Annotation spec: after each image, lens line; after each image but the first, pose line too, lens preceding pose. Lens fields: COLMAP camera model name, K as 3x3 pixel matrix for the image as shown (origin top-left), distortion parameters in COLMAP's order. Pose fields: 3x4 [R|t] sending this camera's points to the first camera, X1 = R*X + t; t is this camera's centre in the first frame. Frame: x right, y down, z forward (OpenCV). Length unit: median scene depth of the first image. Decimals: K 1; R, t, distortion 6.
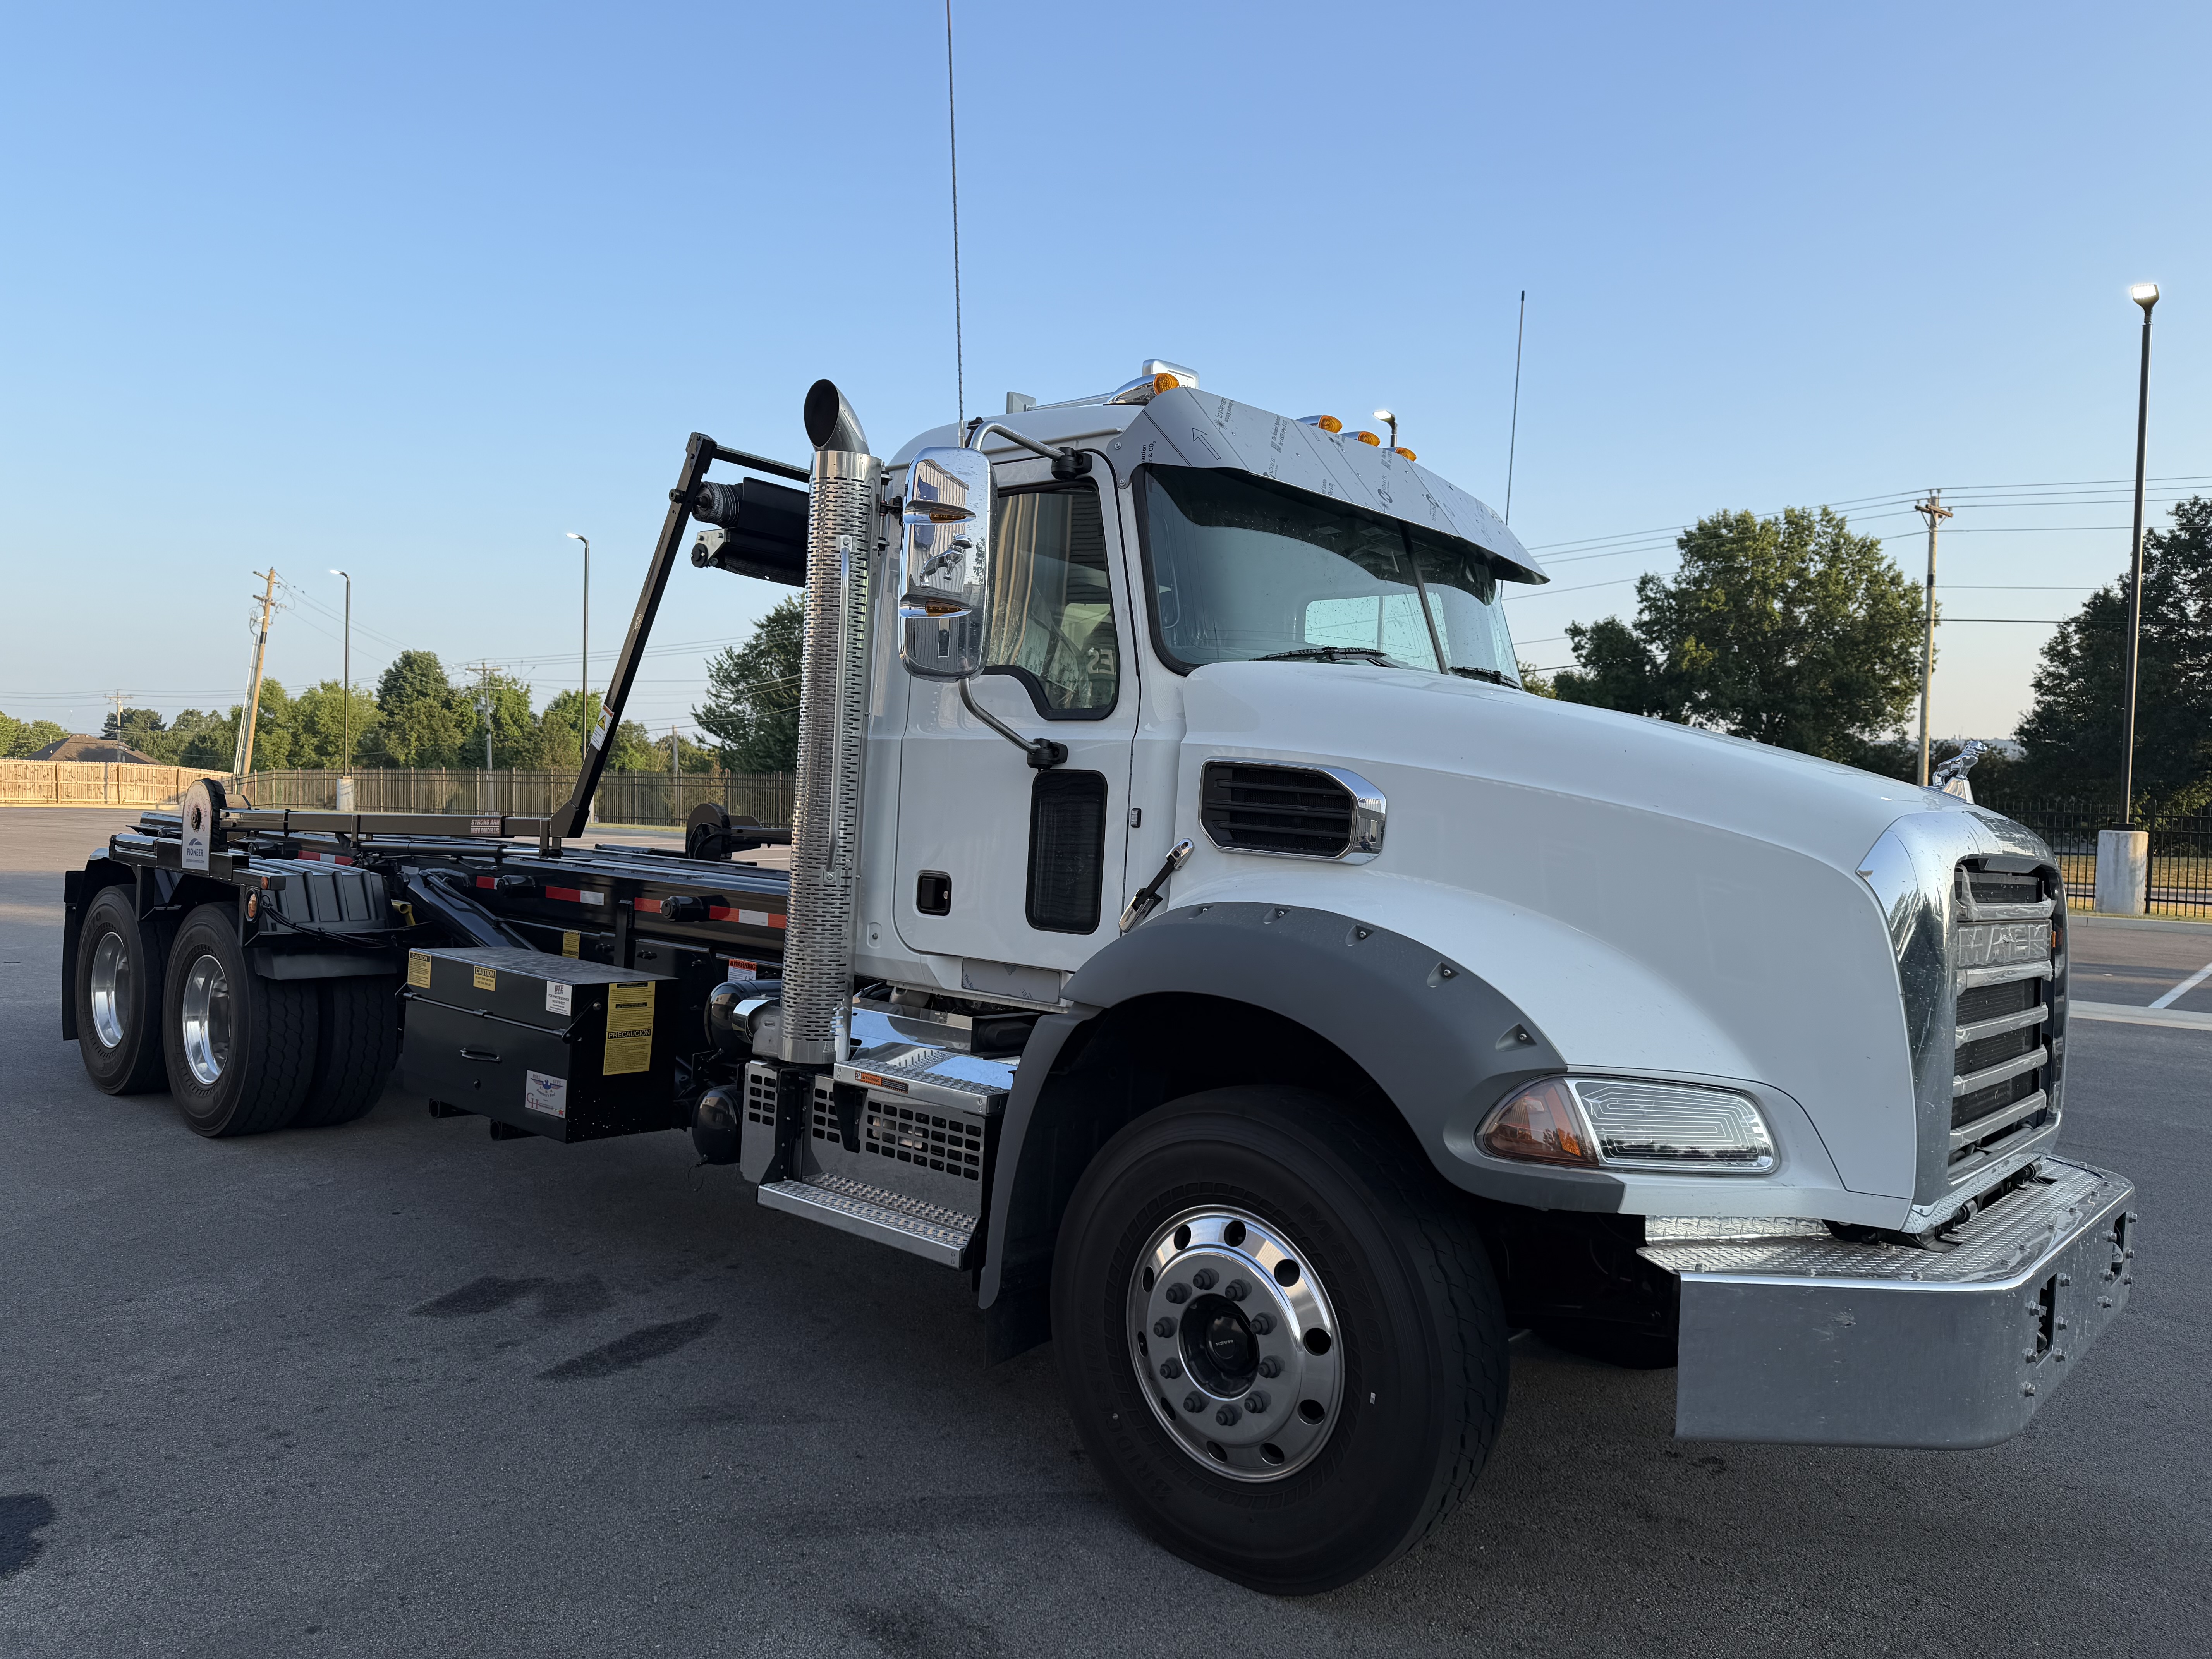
lens RADIAL K [[1545.1, 0, 1106.0], [0, 1545.1, 829.5], [0, 0, 1]] dist [0.075053, -0.105413]
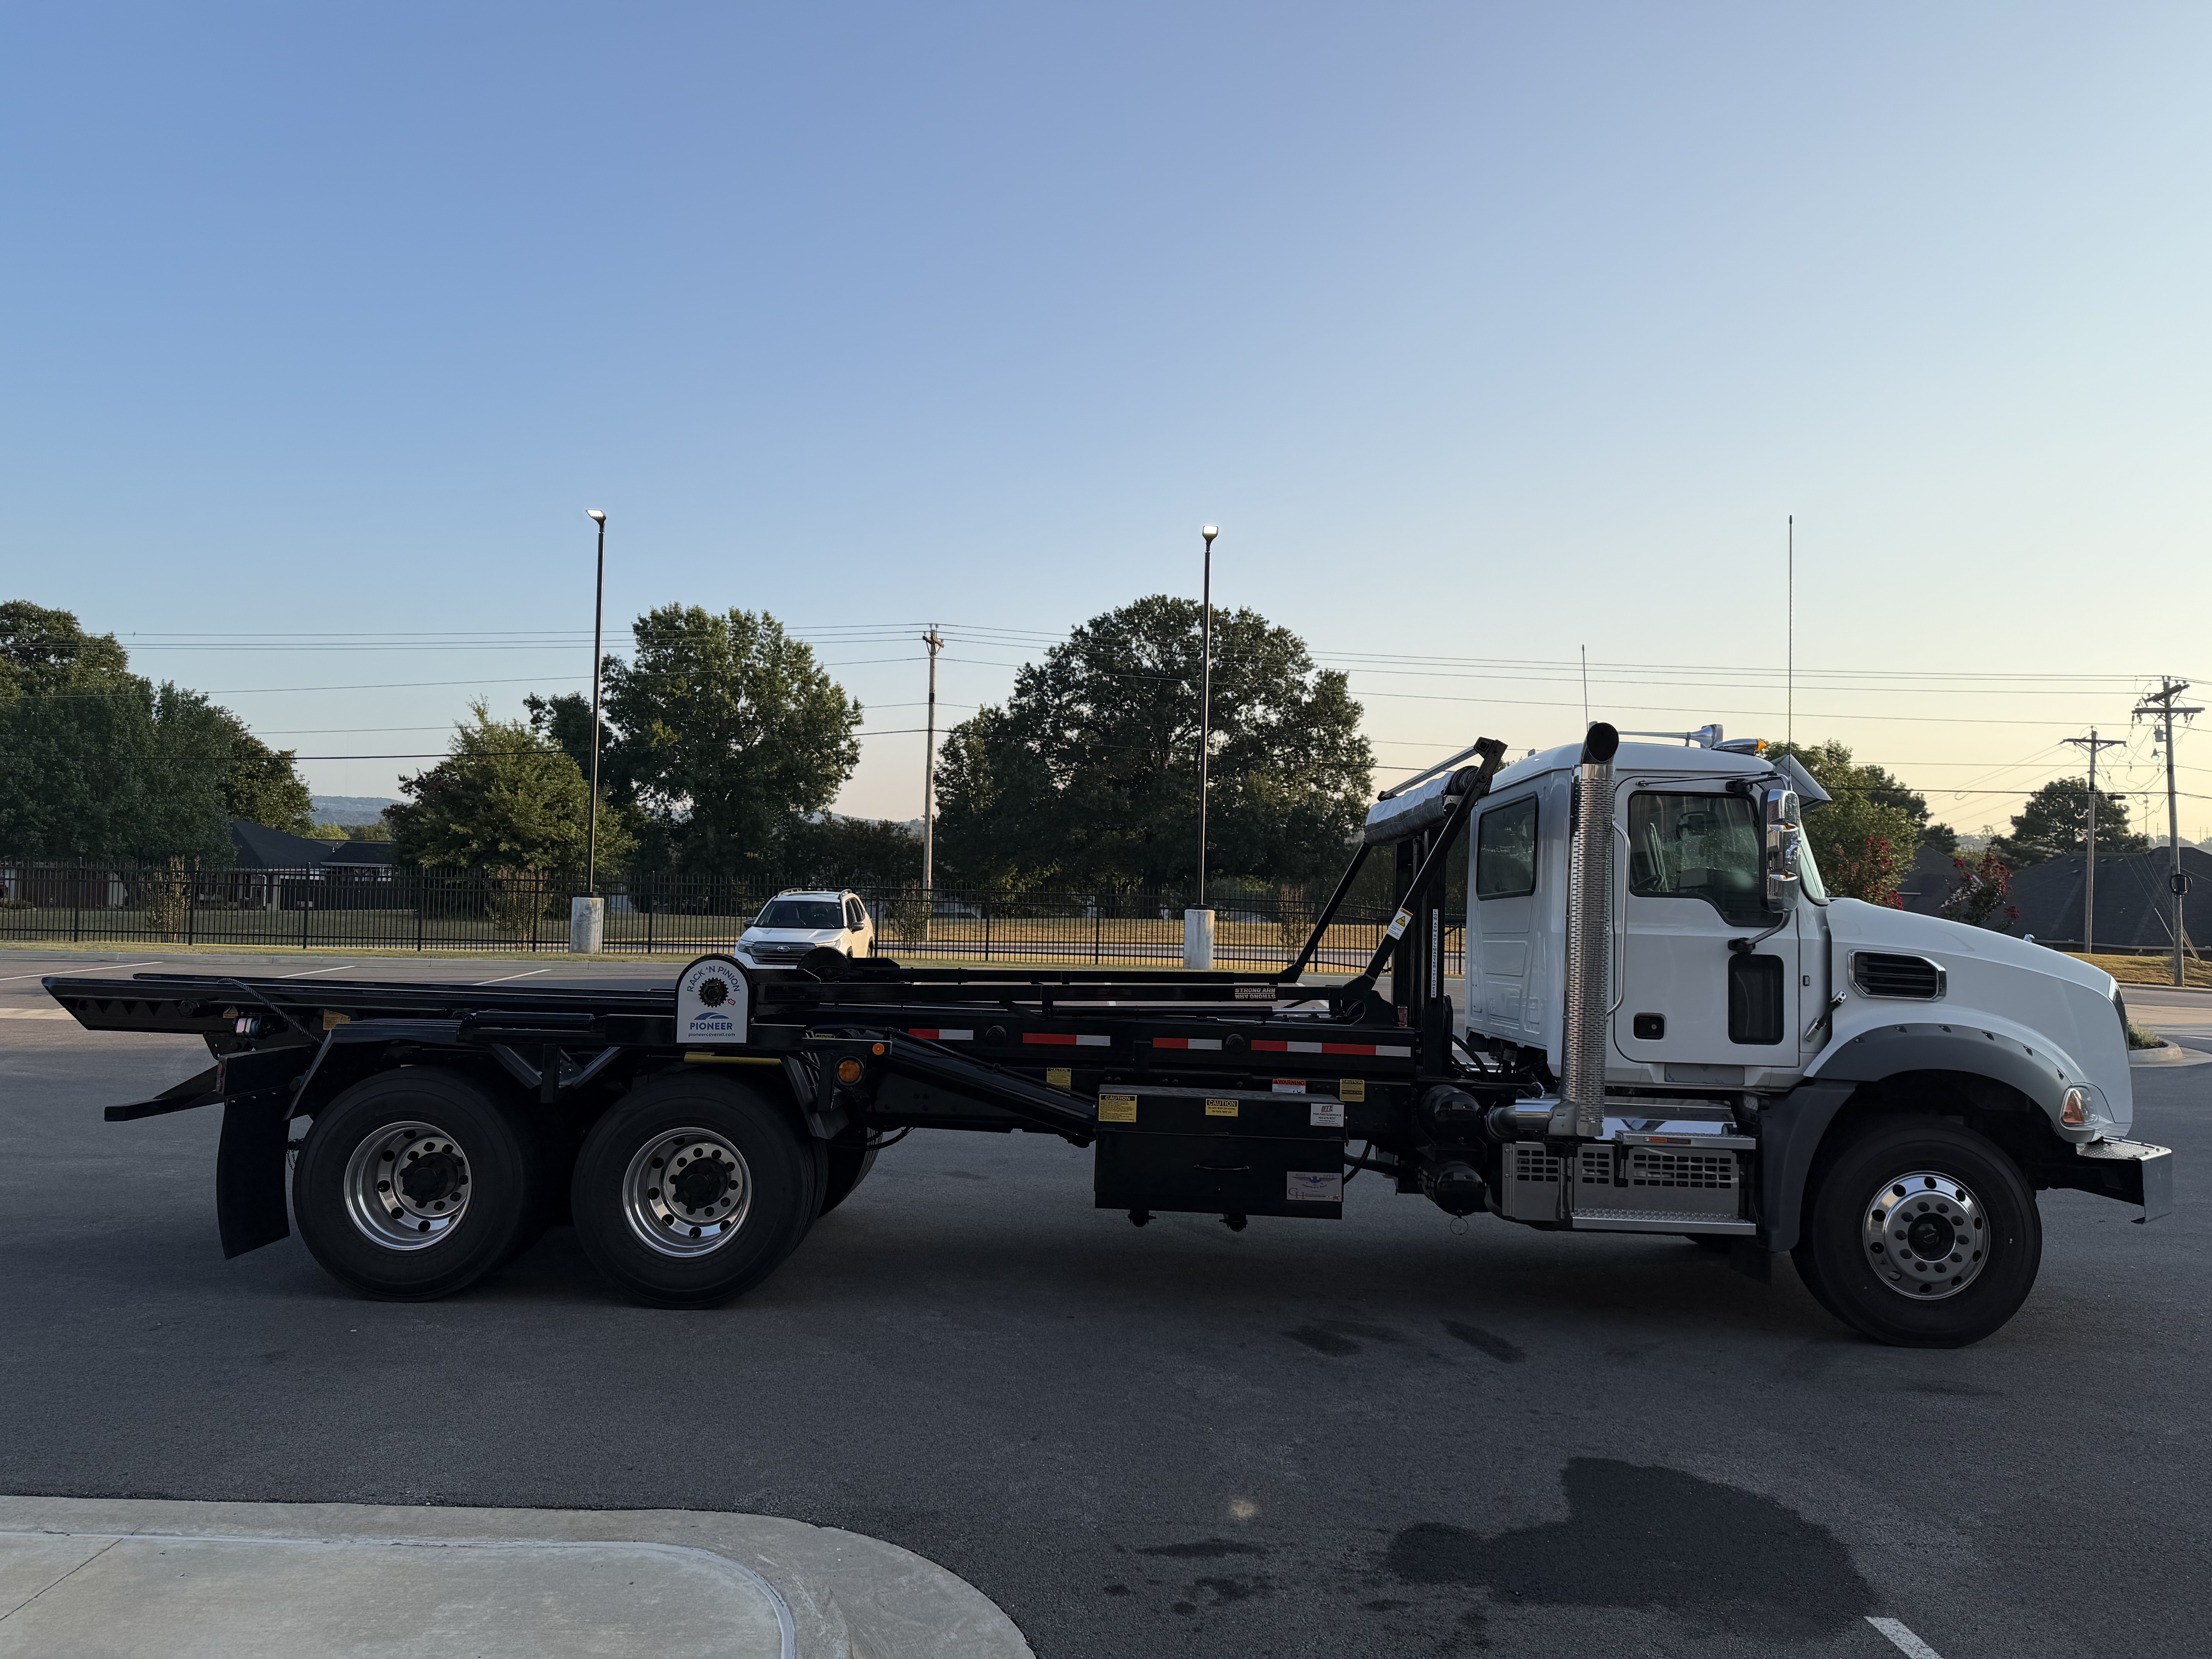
lens RADIAL K [[1527.7, 0, 1115.7], [0, 1527.7, 802.1], [0, 0, 1]] dist [0.080498, -0.097575]
pose [[0.754520, 0.027702, 0.655692, -0.081442], [0.010994, 0.998435, -0.054833, -0.005717], [-0.656185, 0.048581, 0.753034, 0.004405]]
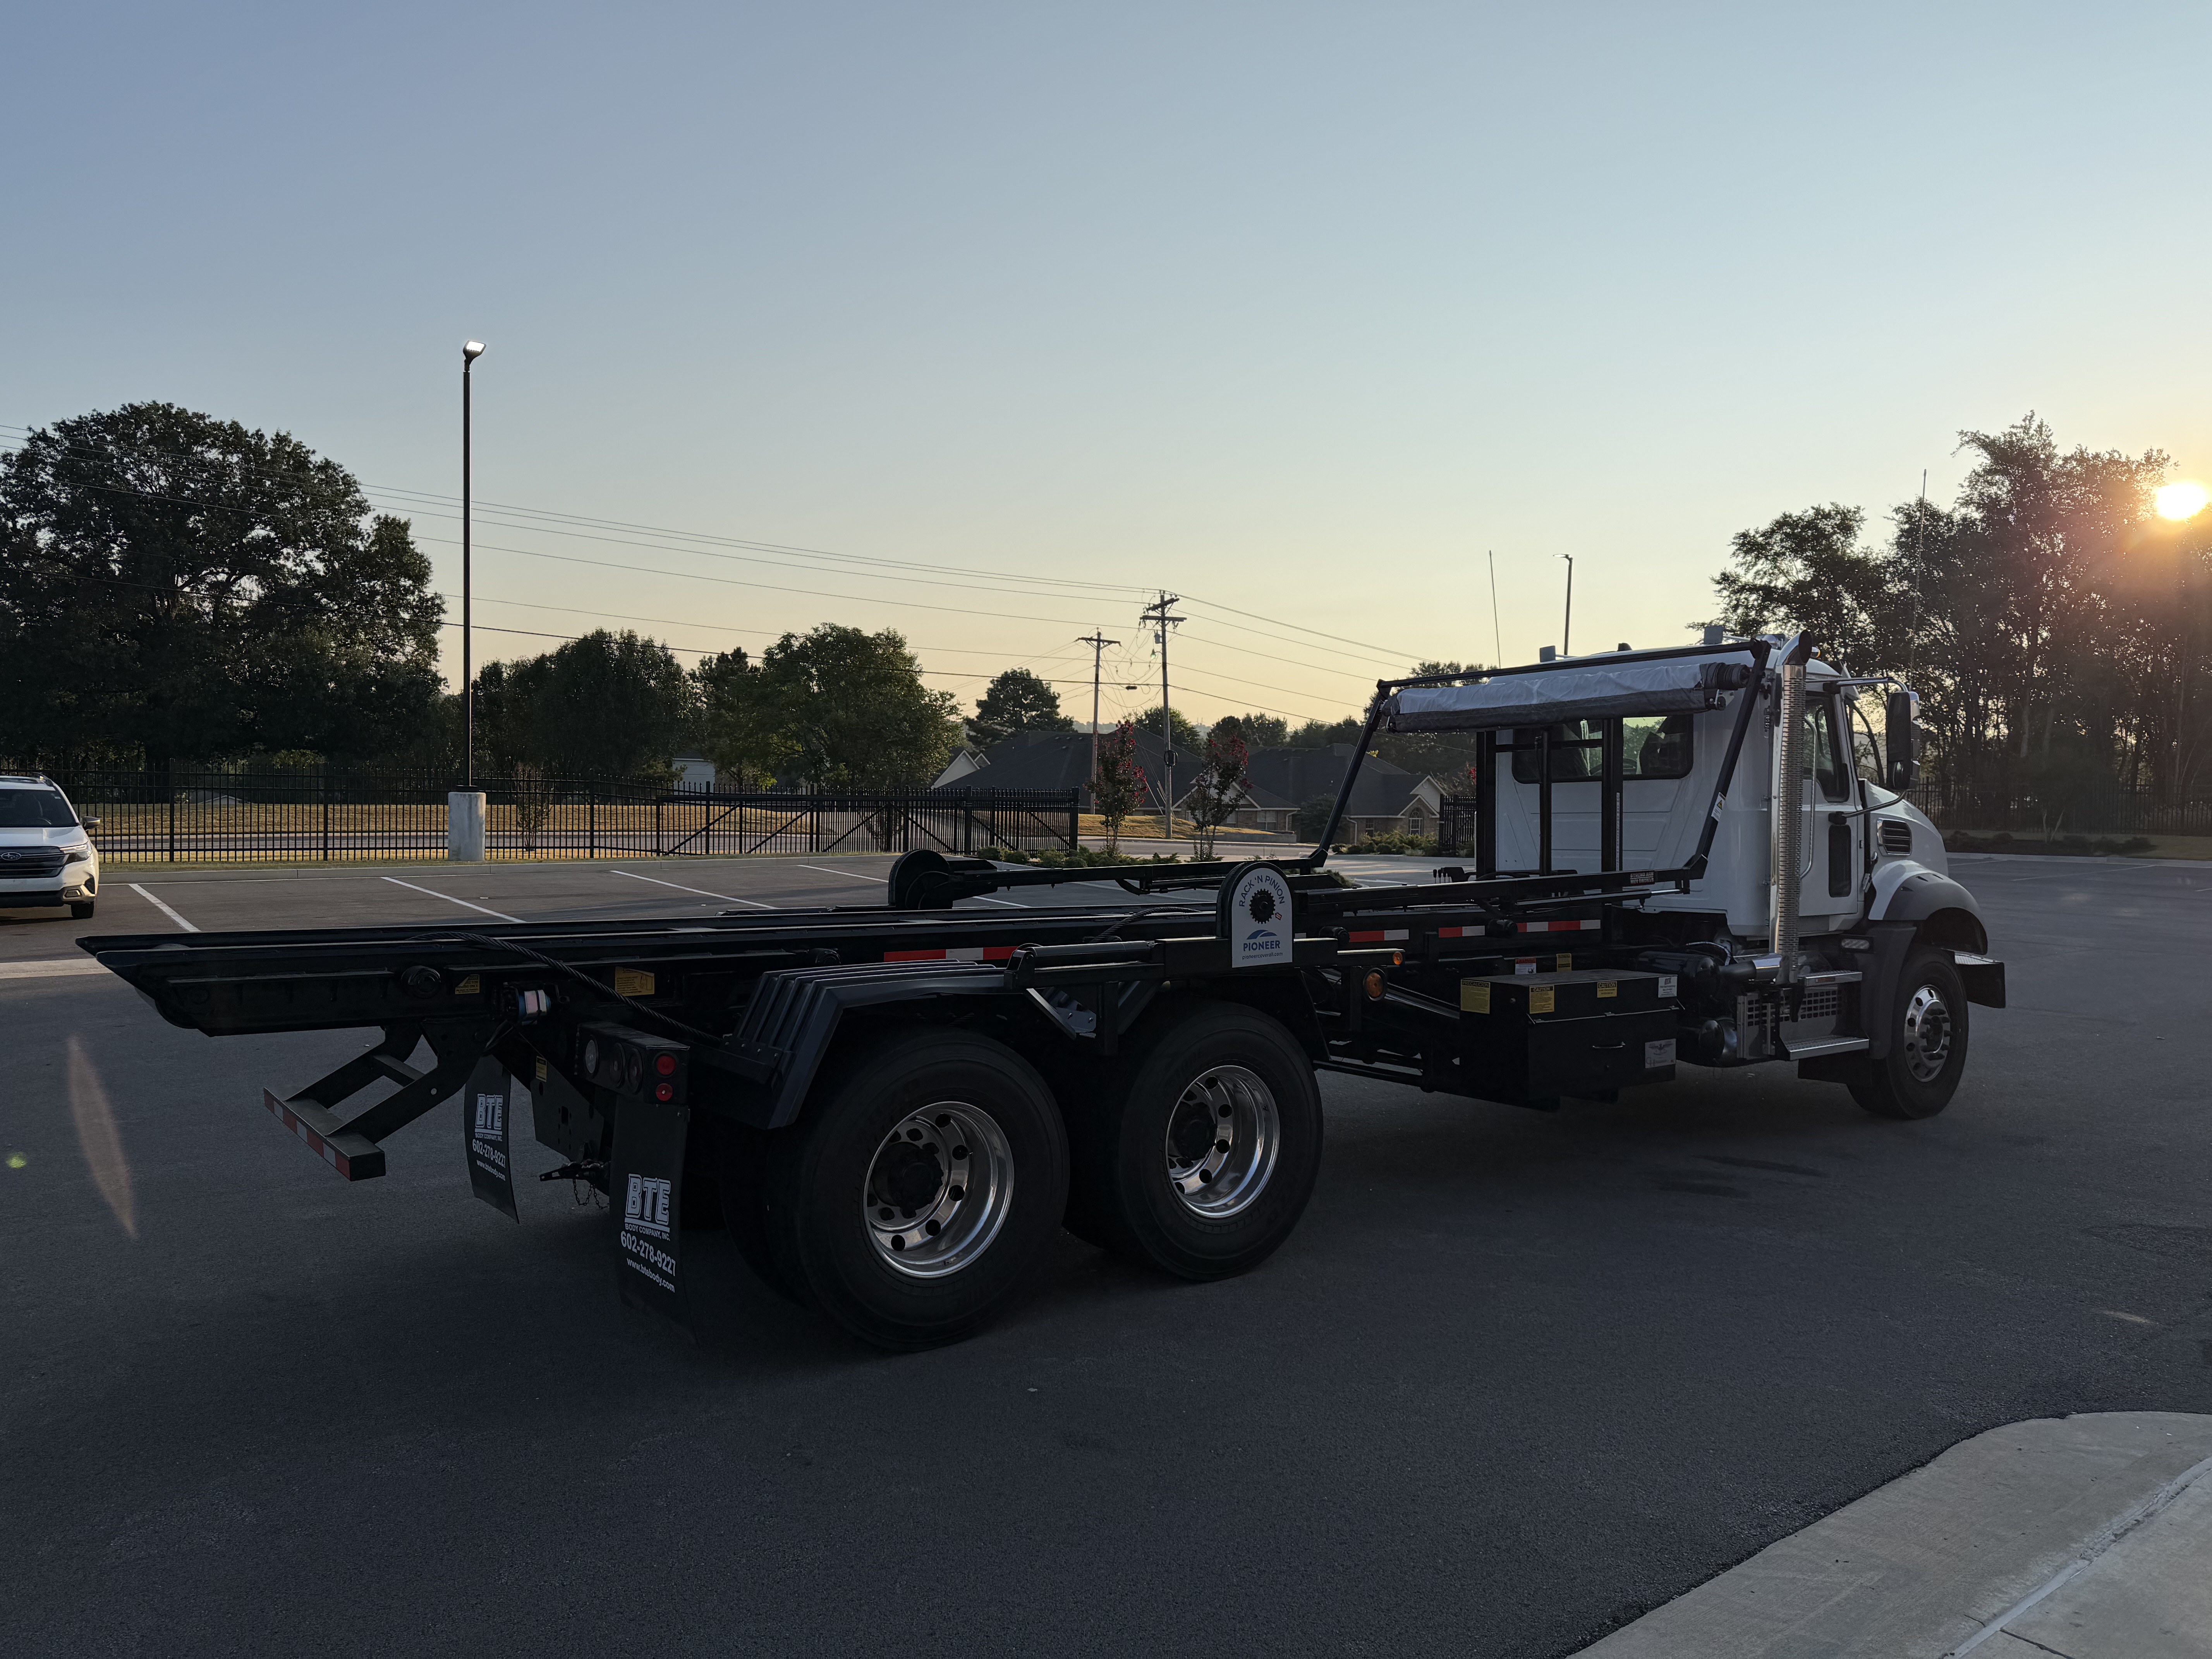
lens RADIAL K [[1527.7, 0, 1115.7], [0, 1527.7, 802.1], [0, 0, 1]] dist [0.080498, -0.097575]
pose [[0.206950, -0.035856, 0.977694, -0.110729], [0.010732, 0.999351, 0.034378, -0.007347], [-0.978293, 0.003378, 0.207200, 0.070247]]
